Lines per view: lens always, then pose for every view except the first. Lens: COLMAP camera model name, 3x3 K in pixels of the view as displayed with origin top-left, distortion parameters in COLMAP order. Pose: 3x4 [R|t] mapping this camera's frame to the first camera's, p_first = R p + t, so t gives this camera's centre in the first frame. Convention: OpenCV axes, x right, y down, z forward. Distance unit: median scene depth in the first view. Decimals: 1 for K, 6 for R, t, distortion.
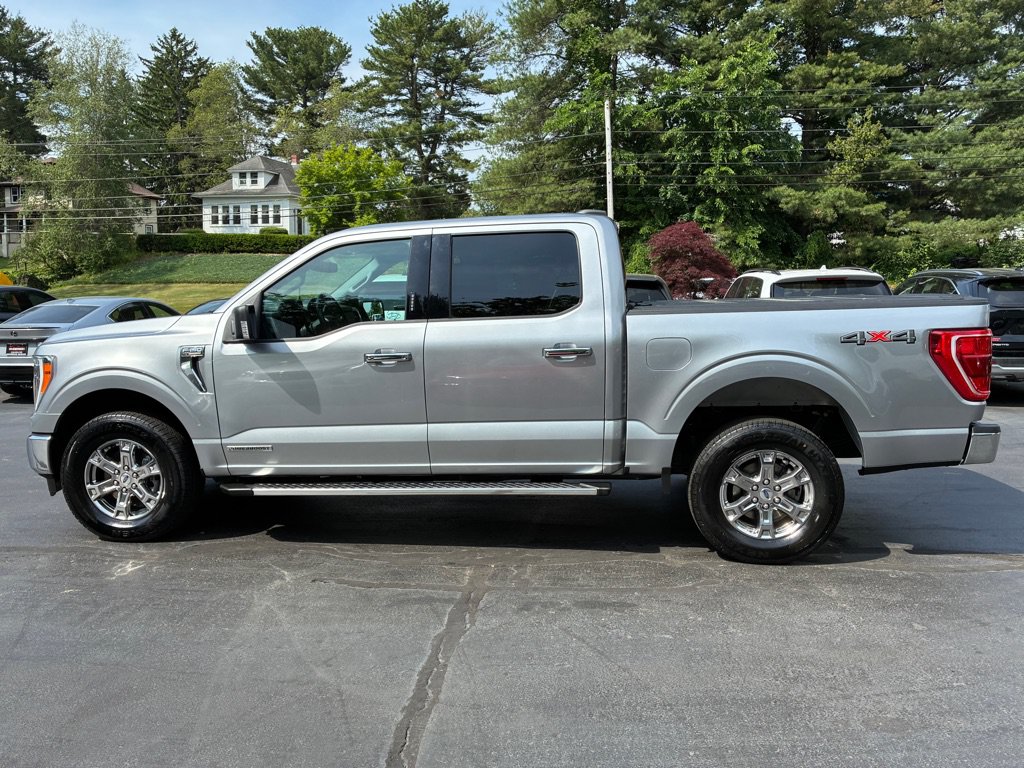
lens RADIAL K [[768.5, 0, 514.5], [0, 768.5, 387.0], [0, 0, 1]] dist [0.041475, -0.054837]
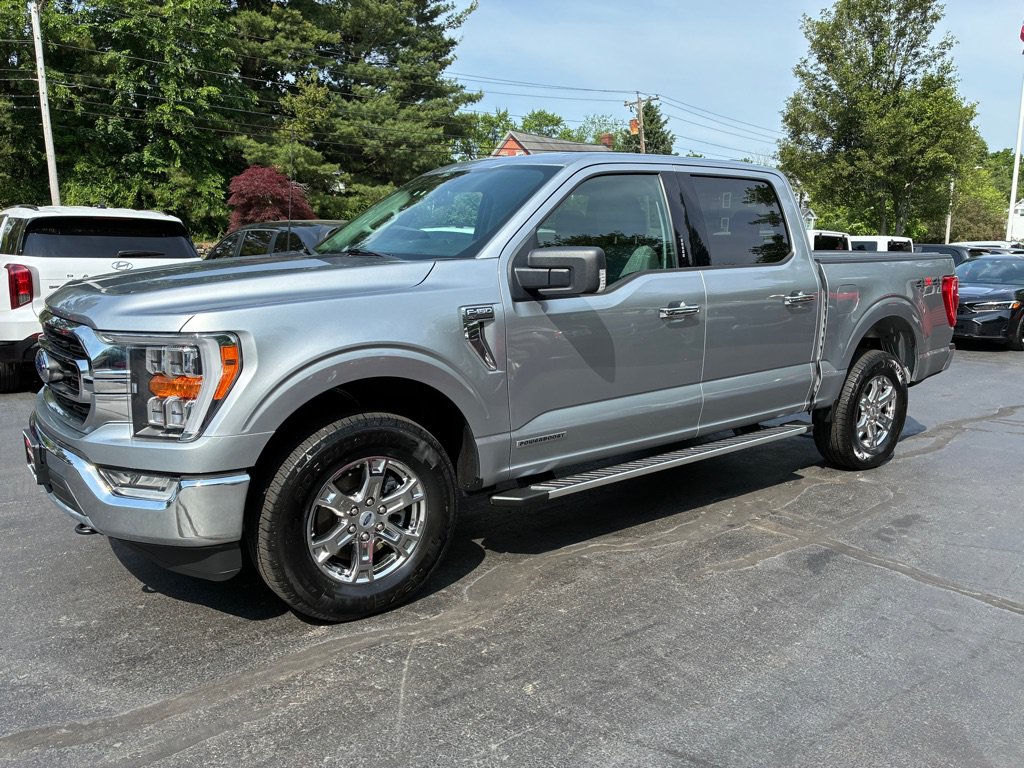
lens RADIAL K [[758.3, 0, 520.2], [0, 758.3, 391.3], [0, 0, 1]] dist [0.037895, -0.041757]
pose [[0.719267, -0.107182, 0.686417, -0.096051], [0.062432, 0.994002, 0.089791, -0.003819], [-0.691923, -0.021729, 0.721644, 0.054174]]
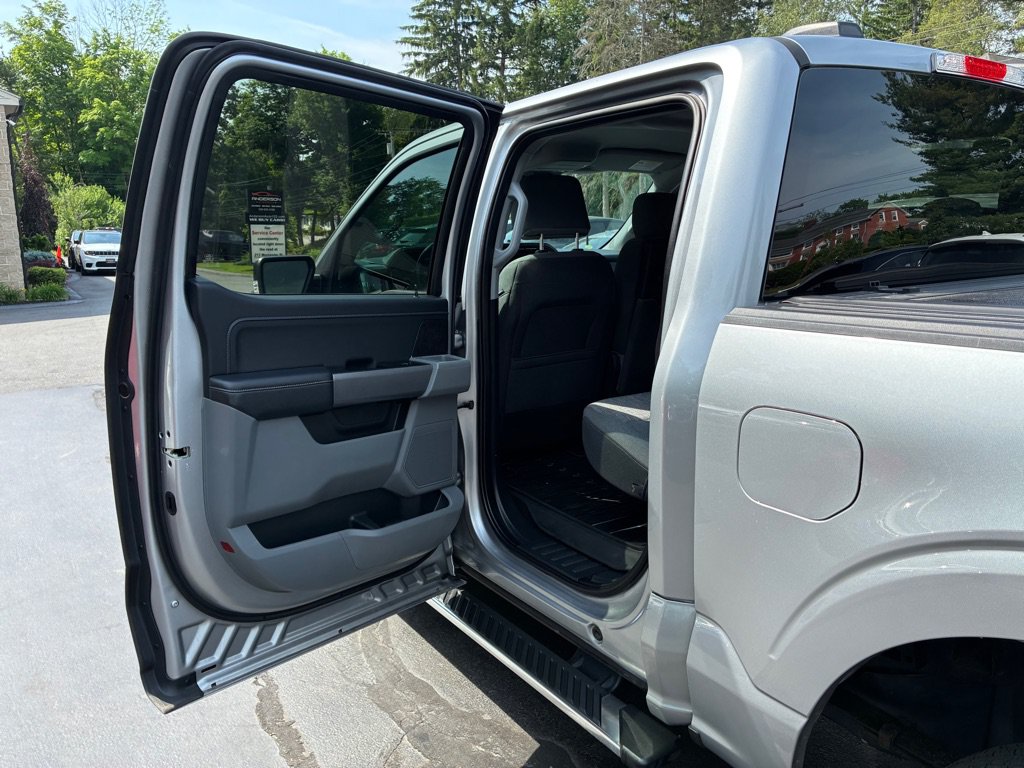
lens RADIAL K [[779.2, 0, 513.6], [0, 779.2, 387.8], [0, 0, 1]] dist [0.070697, -0.107398]
pose [[0.649524, 0.157946, -0.743755, 0.040035], [-0.090075, 0.987282, 0.130999, -0.011520], [0.754987, -0.018094, 0.655490, 0.079254]]
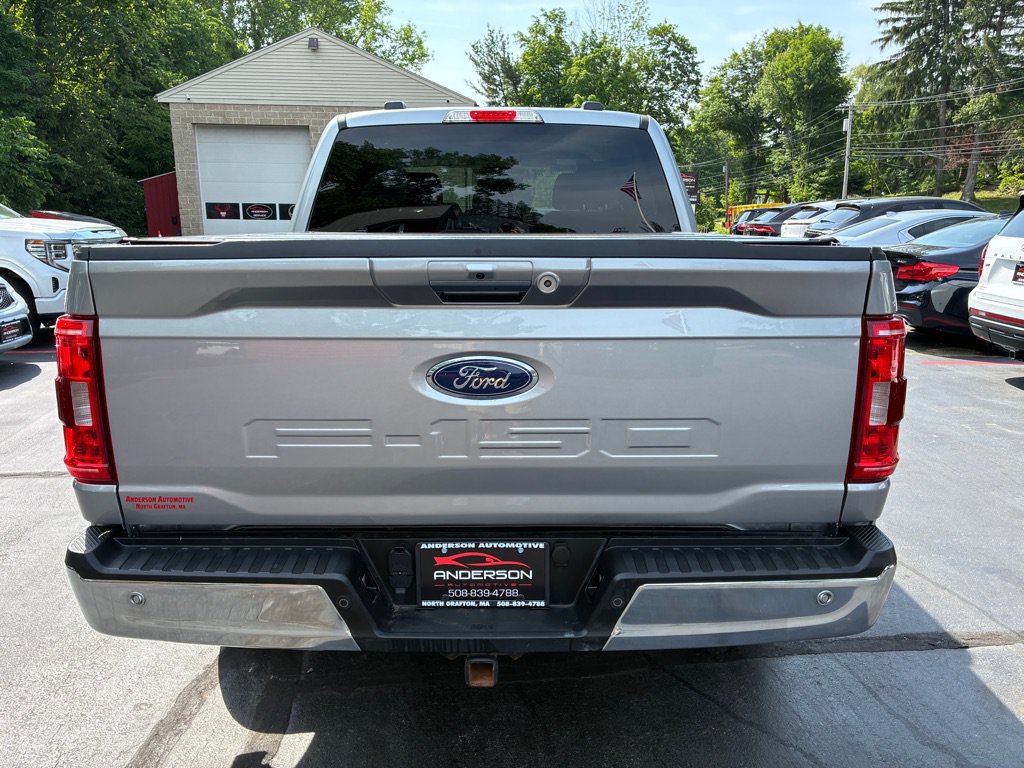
lens RADIAL K [[779.2, 0, 502.2], [0, 779.2, 382.9], [0, 0, 1]] dist [0.070697, -0.107398]
pose [[0.109579, 0.227769, -0.967530, 0.119050], [-0.125987, 0.968723, 0.213781, -0.018917], [0.985961, 0.098471, 0.134848, 0.136970]]
